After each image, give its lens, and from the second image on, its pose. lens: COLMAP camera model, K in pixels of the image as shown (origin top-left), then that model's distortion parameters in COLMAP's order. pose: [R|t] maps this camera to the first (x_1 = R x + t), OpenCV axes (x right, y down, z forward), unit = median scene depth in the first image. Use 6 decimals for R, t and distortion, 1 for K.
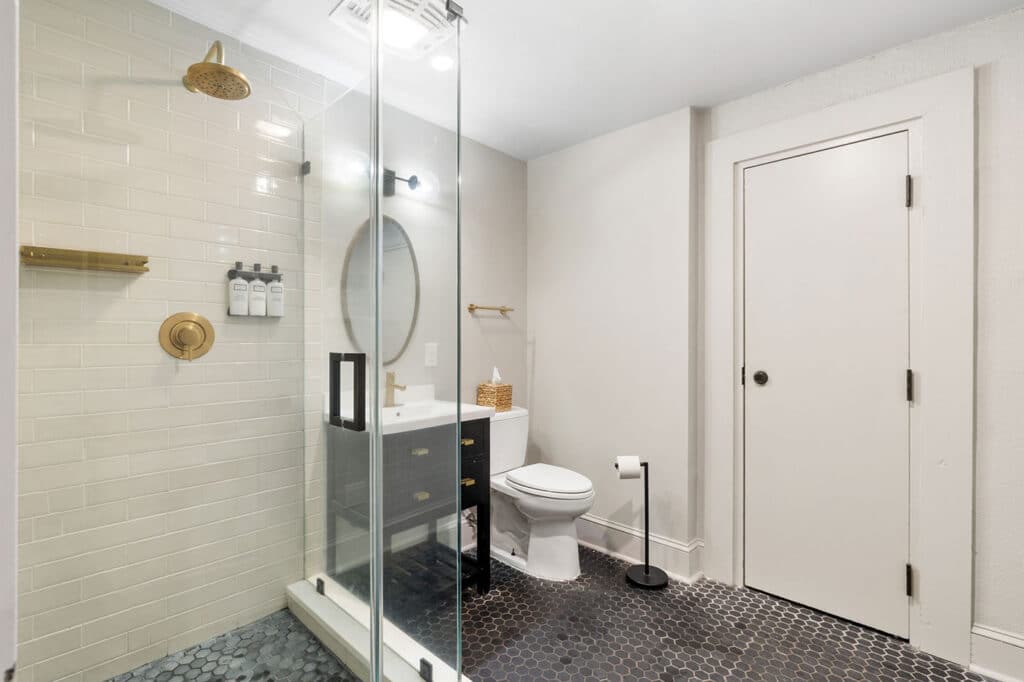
lens RADIAL K [[470.1, 0, 510.4], [0, 470.1, 339.8], [0, 0, 1]] dist [0.000815, 0.000223]
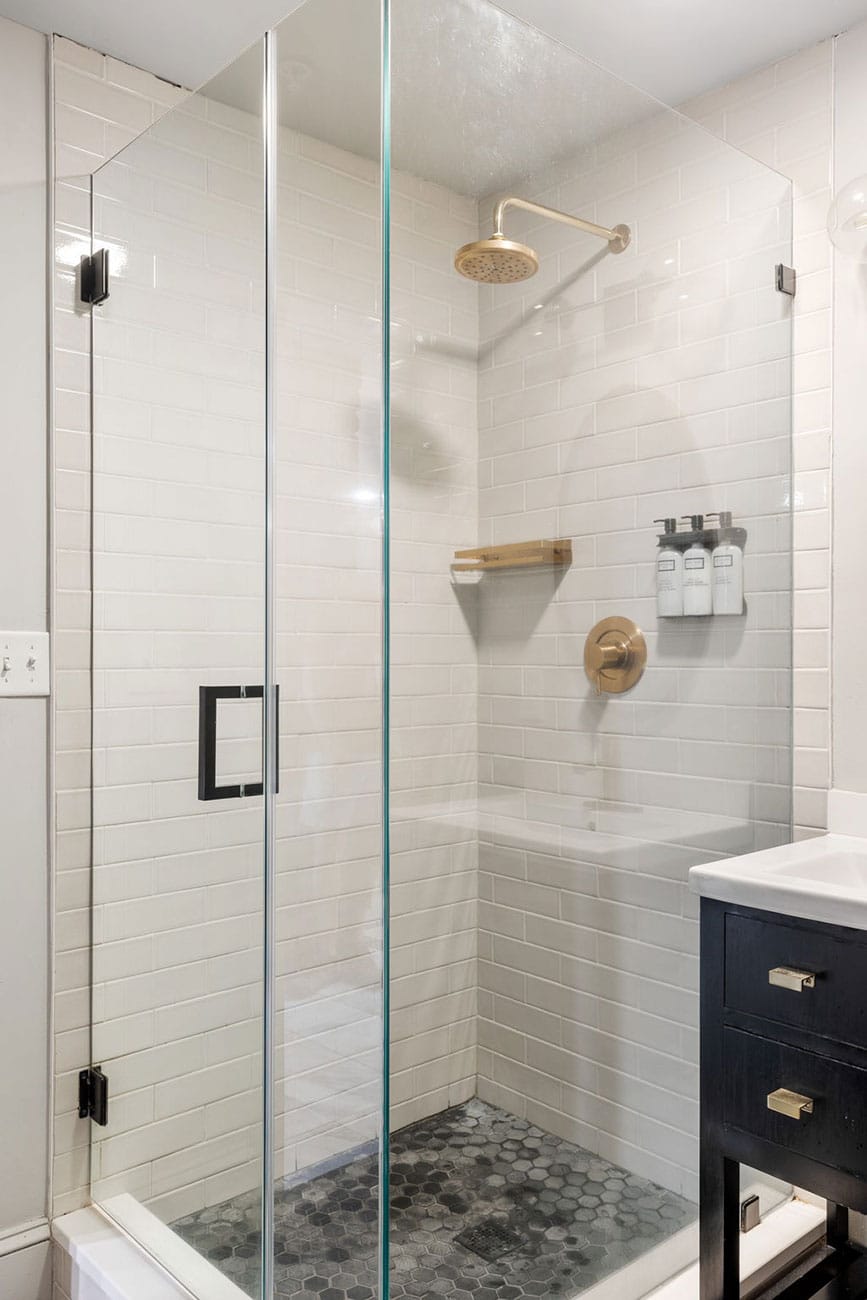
lens RADIAL K [[1045.0, 0, 433.5], [0, 1045.0, 650.0], [0, 0, 1]] dist [0.007068, 0.003391]
pose [[-0.082724, 0.004356, -0.996563, 0.640691], [0.001394, 0.999990, 0.004256, -0.018955], [0.996571, -0.001037, -0.082730, 0.815207]]
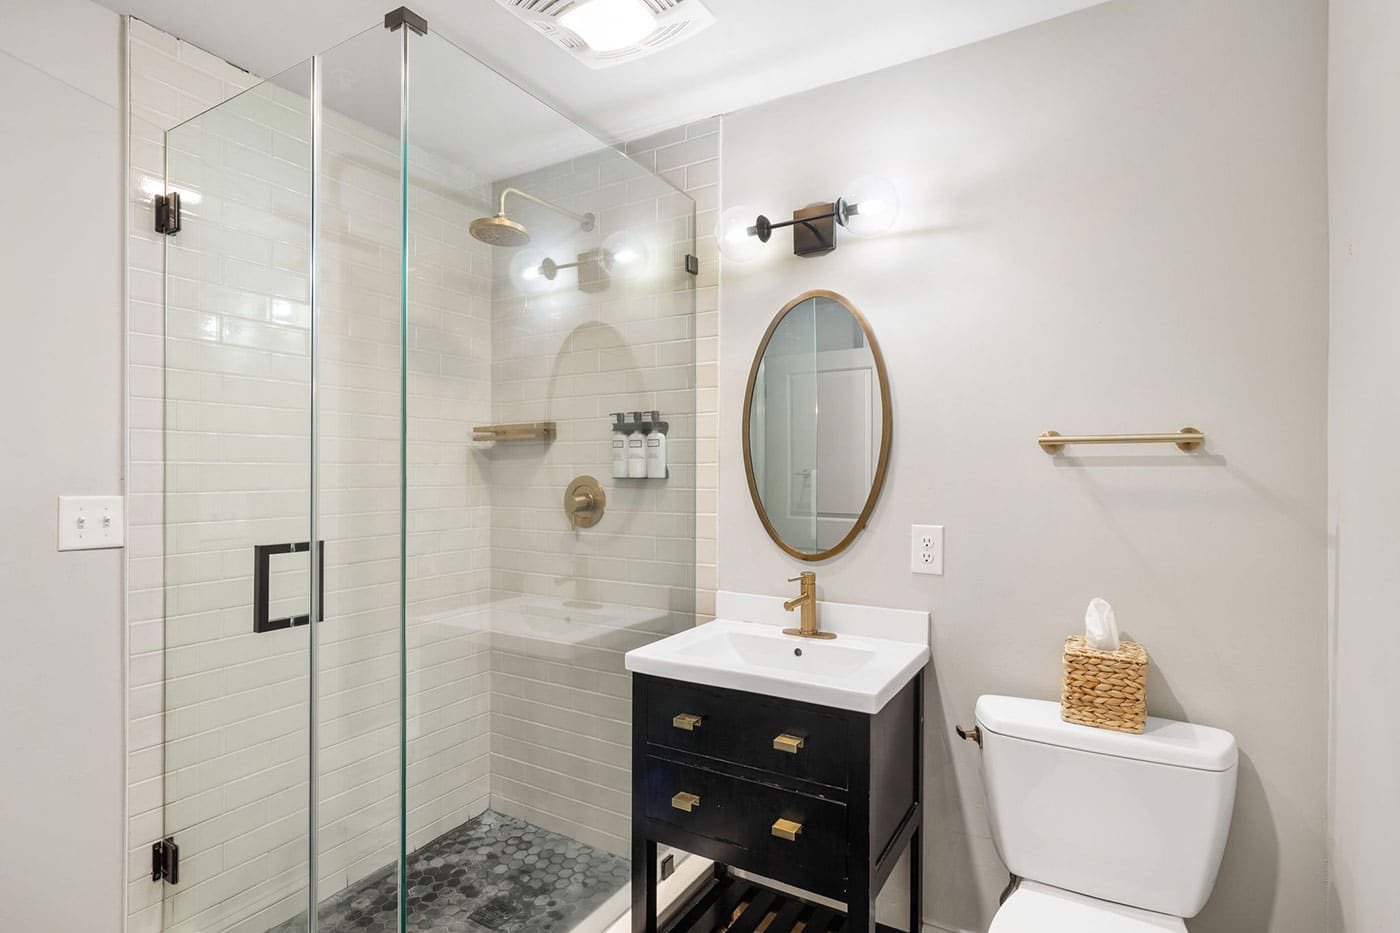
lens RADIAL K [[708.0, 0, 703.8], [0, 708.0, 475.0], [0, 0, 1]] dist [-0.002834, 0.000416]
pose [[0.229363, 0.004595, -0.973330, 0.649678], [-0.001115, 0.999989, 0.004458, -0.062247], [0.973340, 0.000063, 0.229366, 0.845843]]
